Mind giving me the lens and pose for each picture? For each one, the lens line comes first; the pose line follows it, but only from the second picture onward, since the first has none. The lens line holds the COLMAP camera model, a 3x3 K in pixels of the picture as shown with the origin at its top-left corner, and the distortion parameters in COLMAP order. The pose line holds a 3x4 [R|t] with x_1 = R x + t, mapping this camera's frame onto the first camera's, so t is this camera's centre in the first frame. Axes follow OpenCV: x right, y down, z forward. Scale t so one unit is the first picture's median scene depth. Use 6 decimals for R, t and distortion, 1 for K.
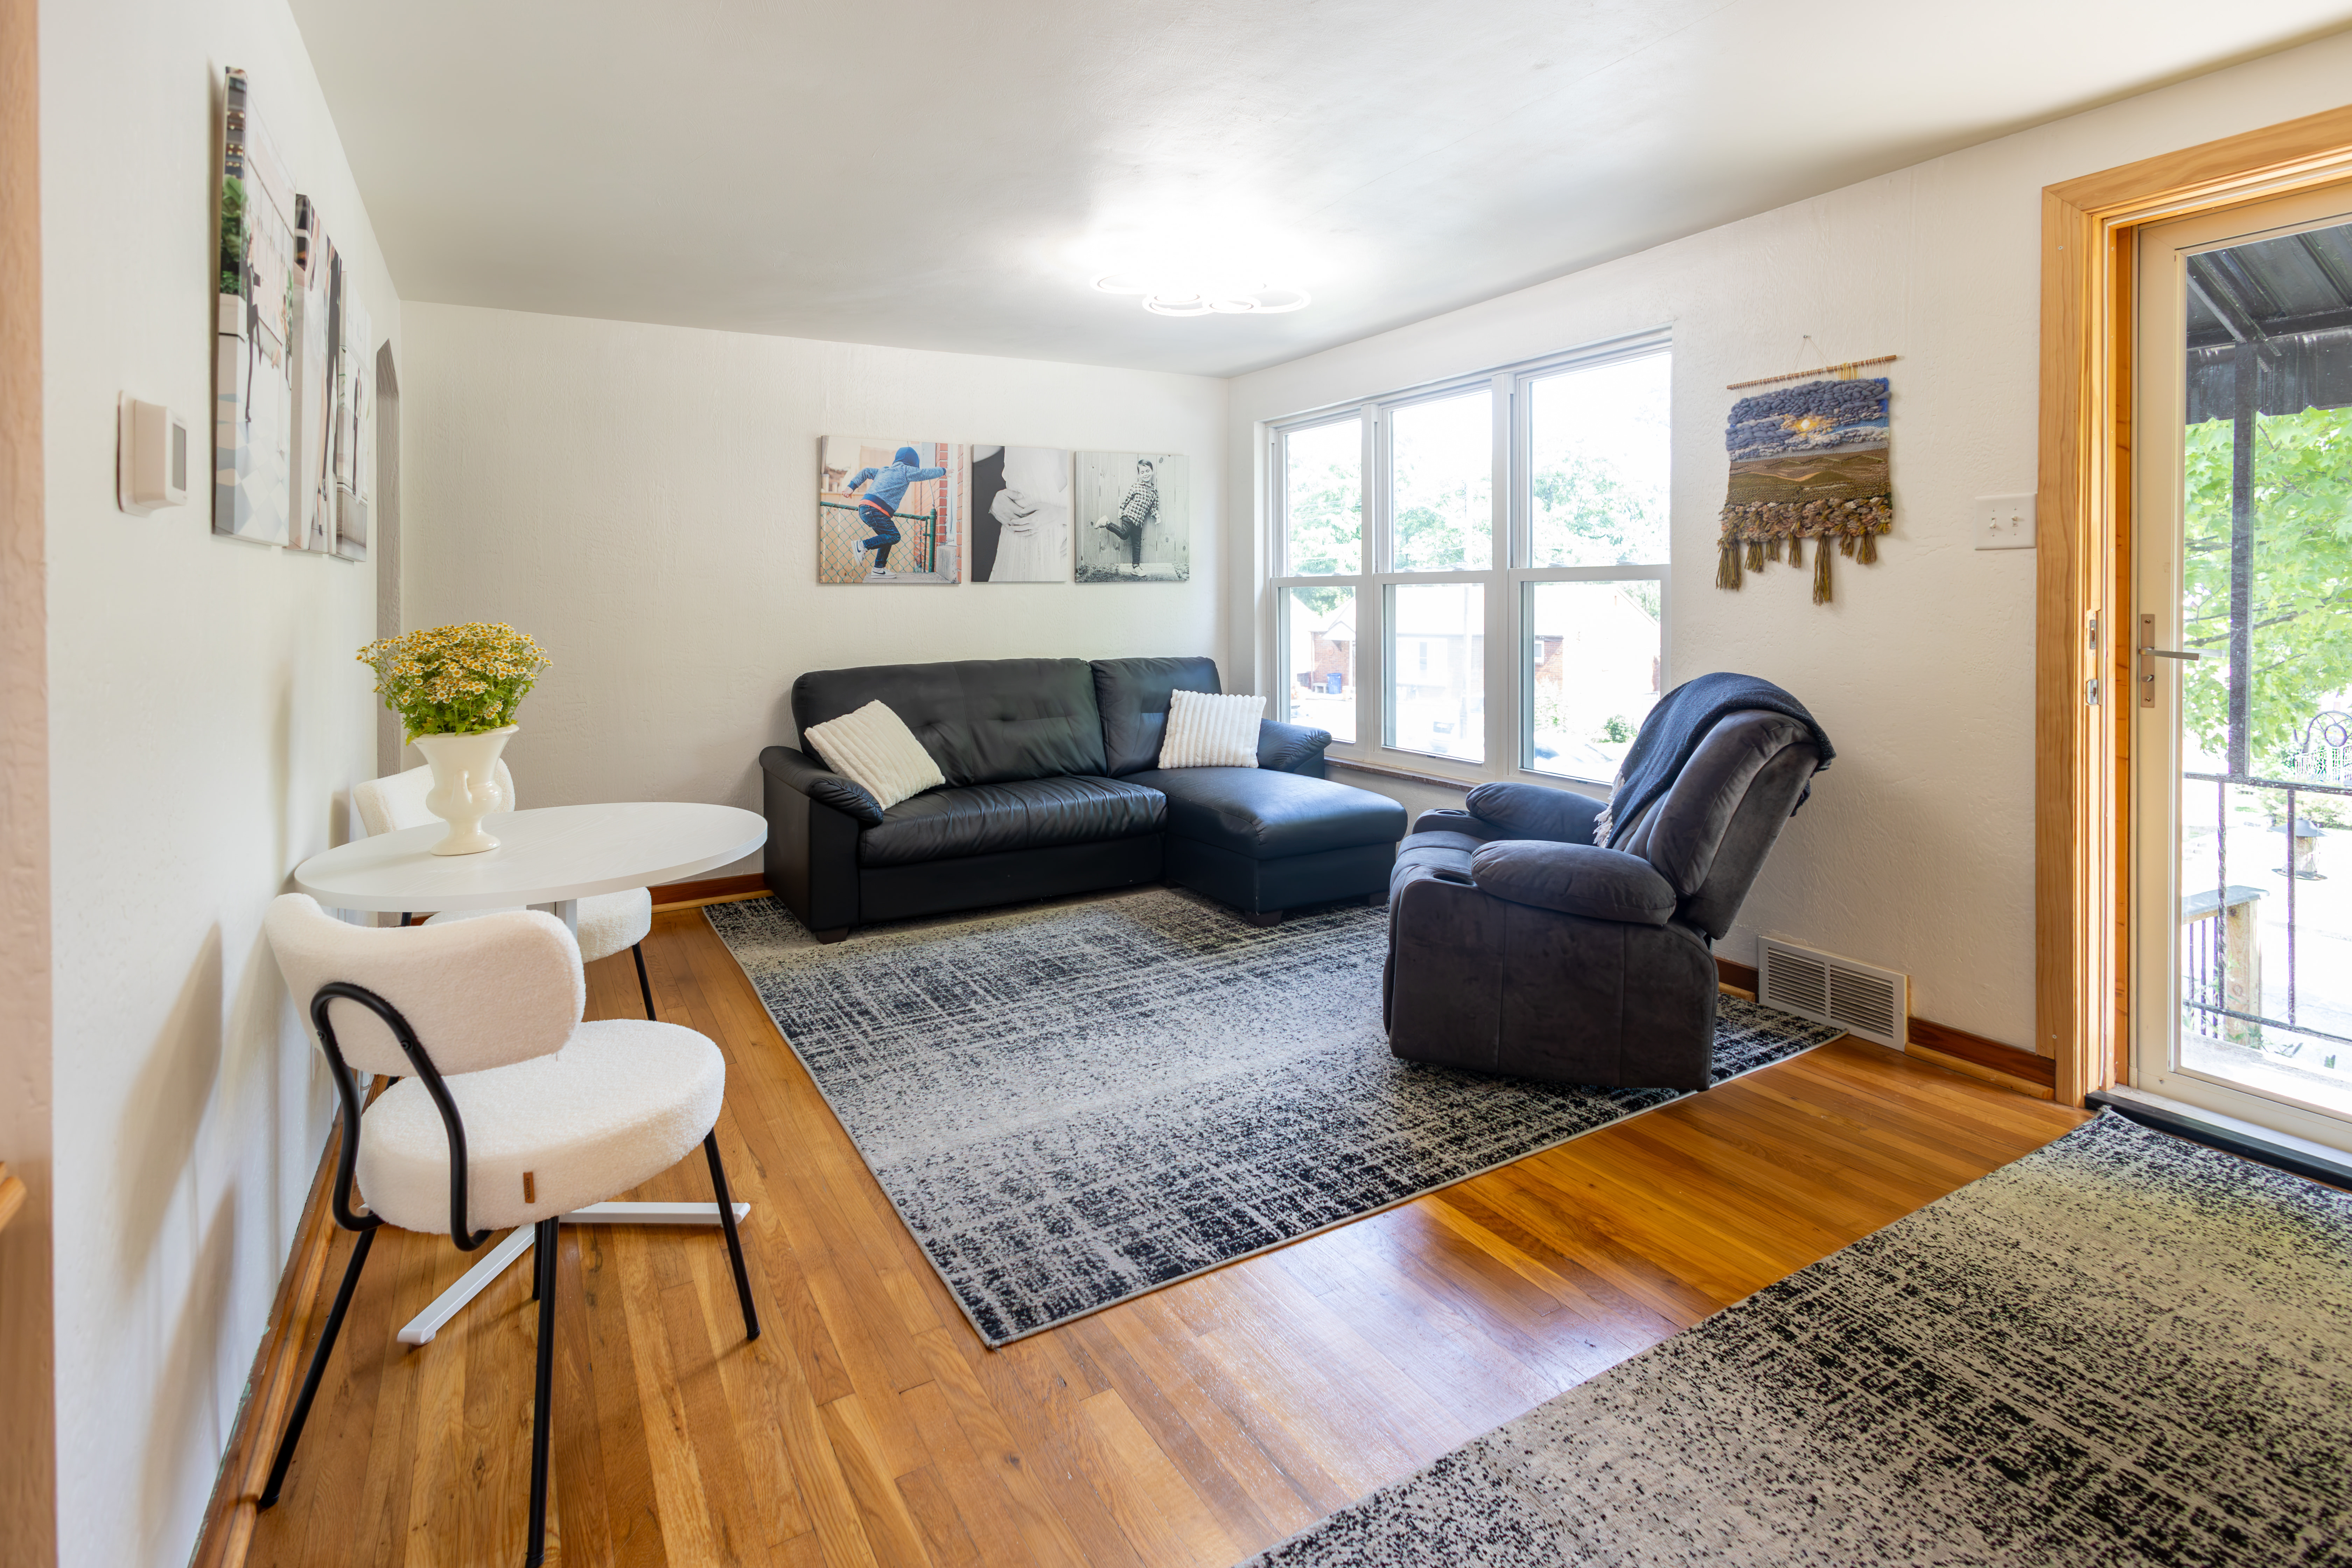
lens RADIAL K [[1159.1, 0, 1168.6], [0, 1159.1, 590.0], [0, 0, 1]] dist [0.008306, -0.000958]
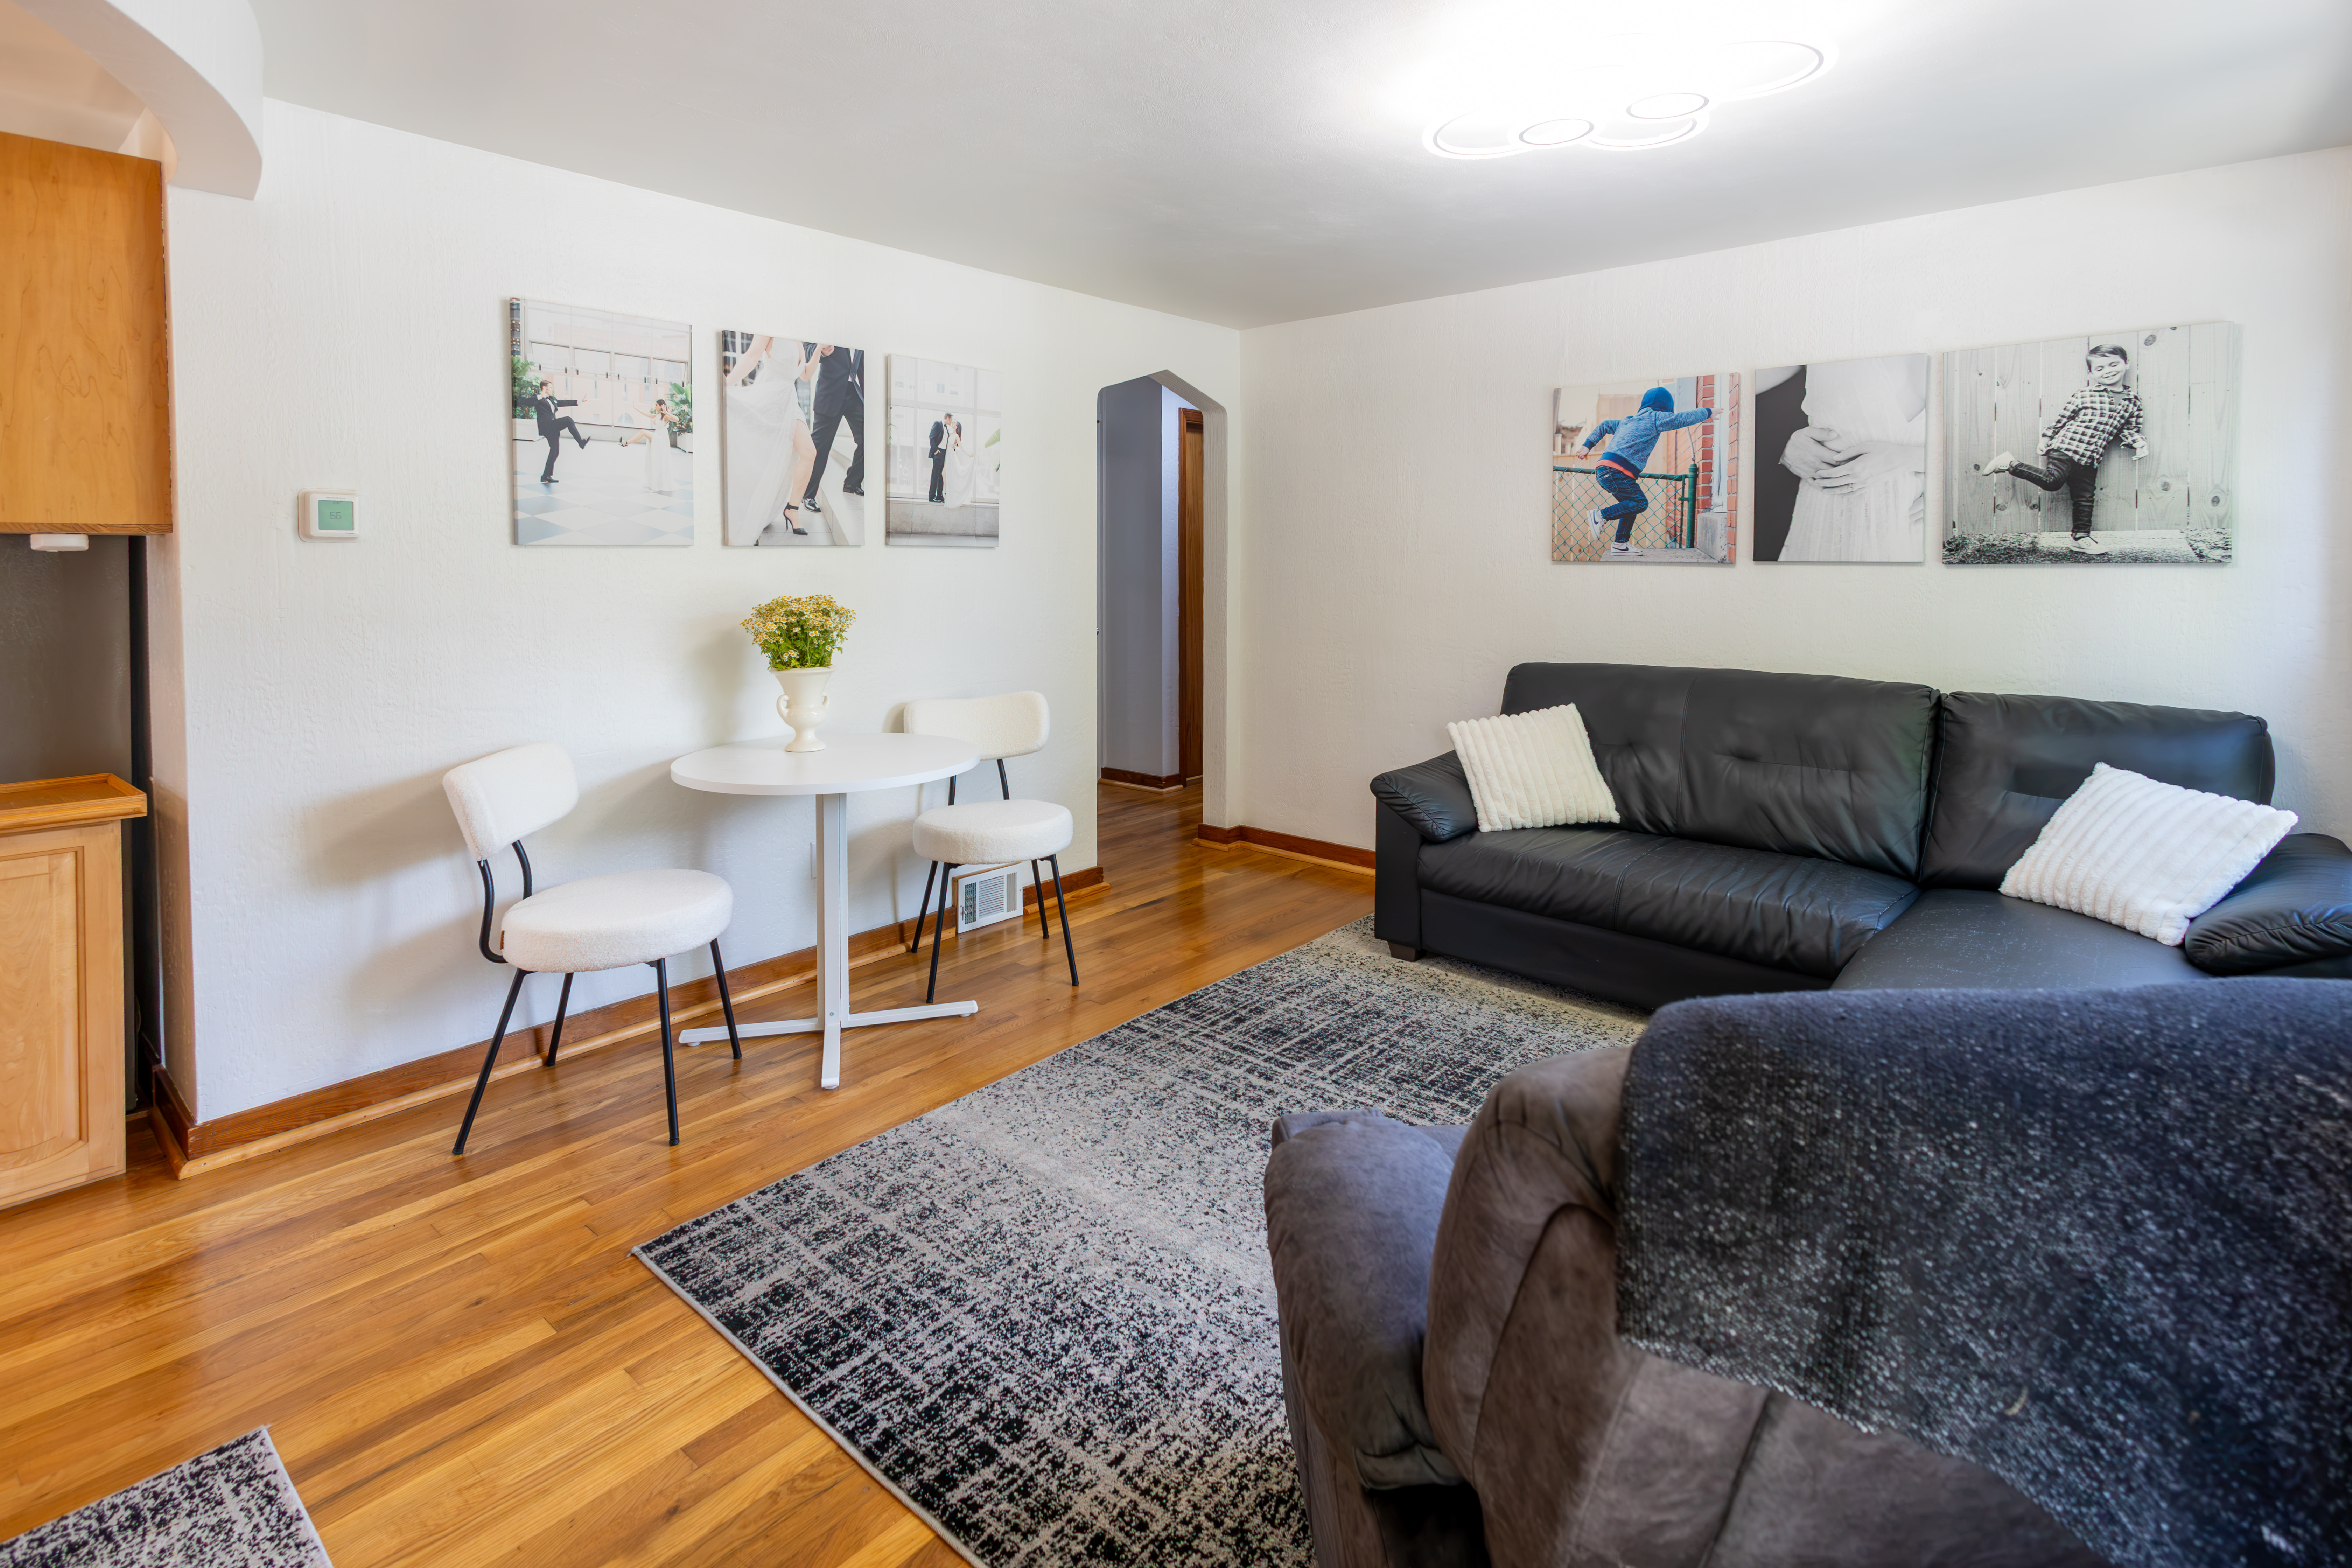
lens RADIAL K [[1159.1, 0, 1168.6], [0, 1159.1, 590.0], [0, 0, 1]] dist [0.008306, -0.000958]
pose [[0.315628, 0.040166, -0.948032, 0.804628], [-0.002080, 0.999131, 0.041638, -0.037096], [0.948881, -0.011170, 0.315437, 0.855266]]
